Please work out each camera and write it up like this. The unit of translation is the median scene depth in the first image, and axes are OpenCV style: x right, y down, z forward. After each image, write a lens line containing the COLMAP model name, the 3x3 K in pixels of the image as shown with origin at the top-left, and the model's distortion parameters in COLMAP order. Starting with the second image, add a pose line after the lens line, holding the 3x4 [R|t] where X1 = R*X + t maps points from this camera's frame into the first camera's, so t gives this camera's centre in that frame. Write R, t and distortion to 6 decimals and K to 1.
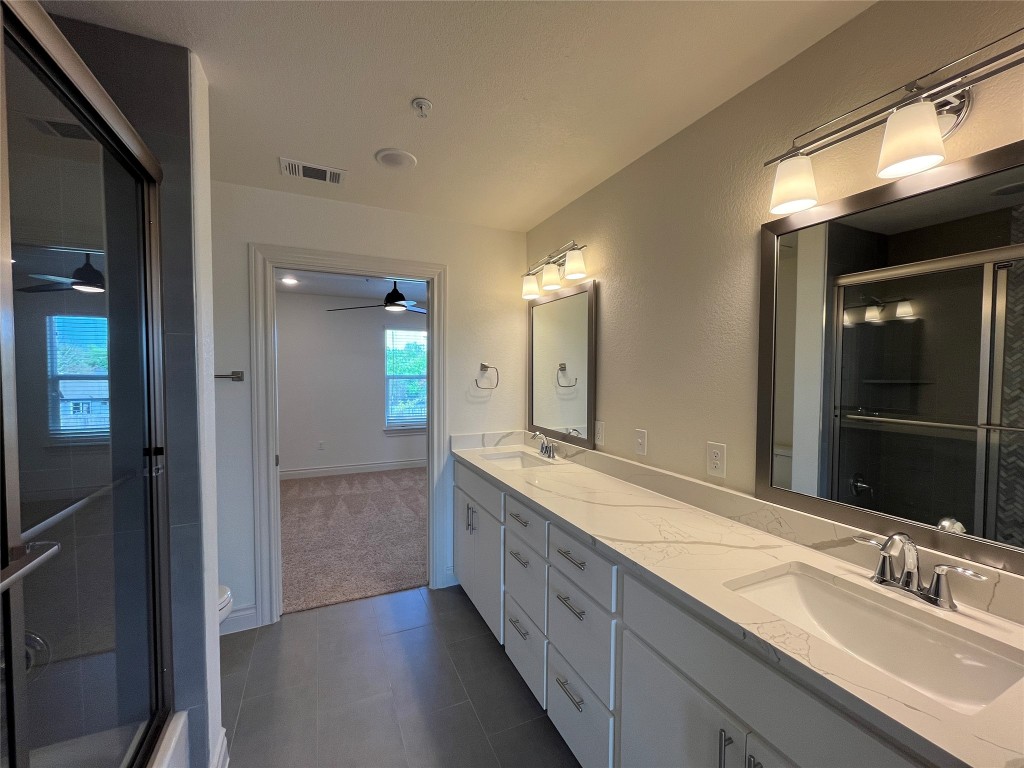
lens RADIAL K [[412.9, 0, 512.2], [0, 412.9, 384.4], [0, 0, 1]] dist [-0.002278, 0.000531]
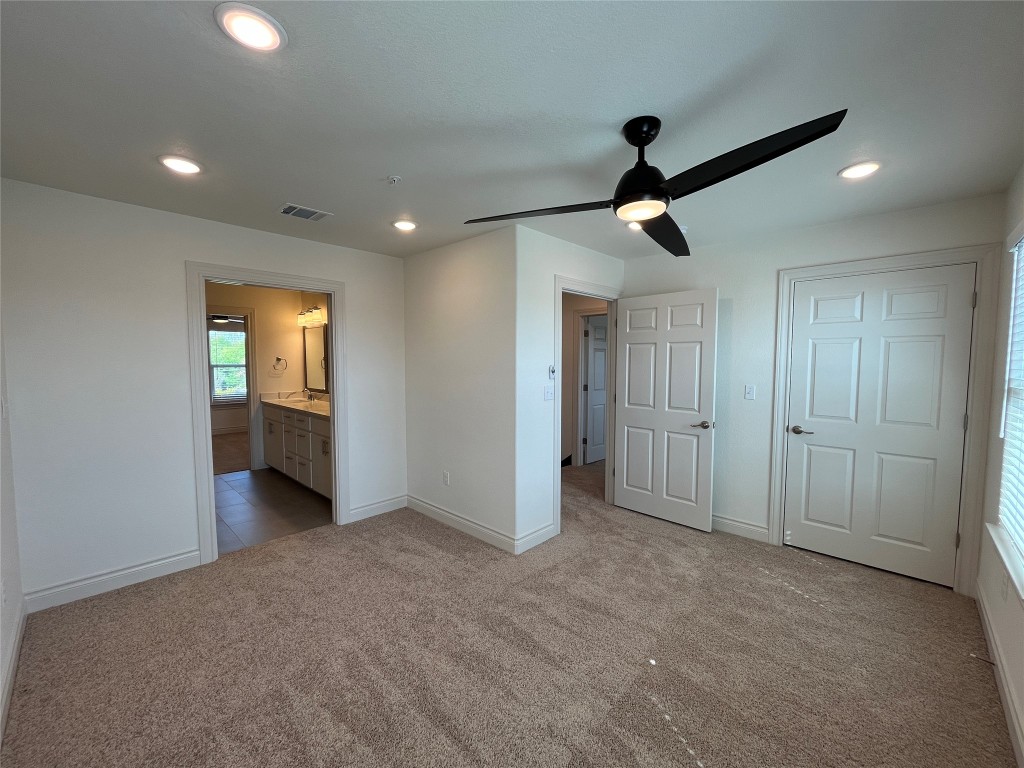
lens RADIAL K [[412.9, 0, 510.4], [0, 412.9, 381.0], [0, 0, 1]] dist [-0.002278, 0.000531]
pose [[0.933621, -0.030735, 0.356941, 0.269049], [0.021944, 0.999348, 0.028654, 0.030920], [-0.357589, -0.018920, 0.933687, -1.295669]]
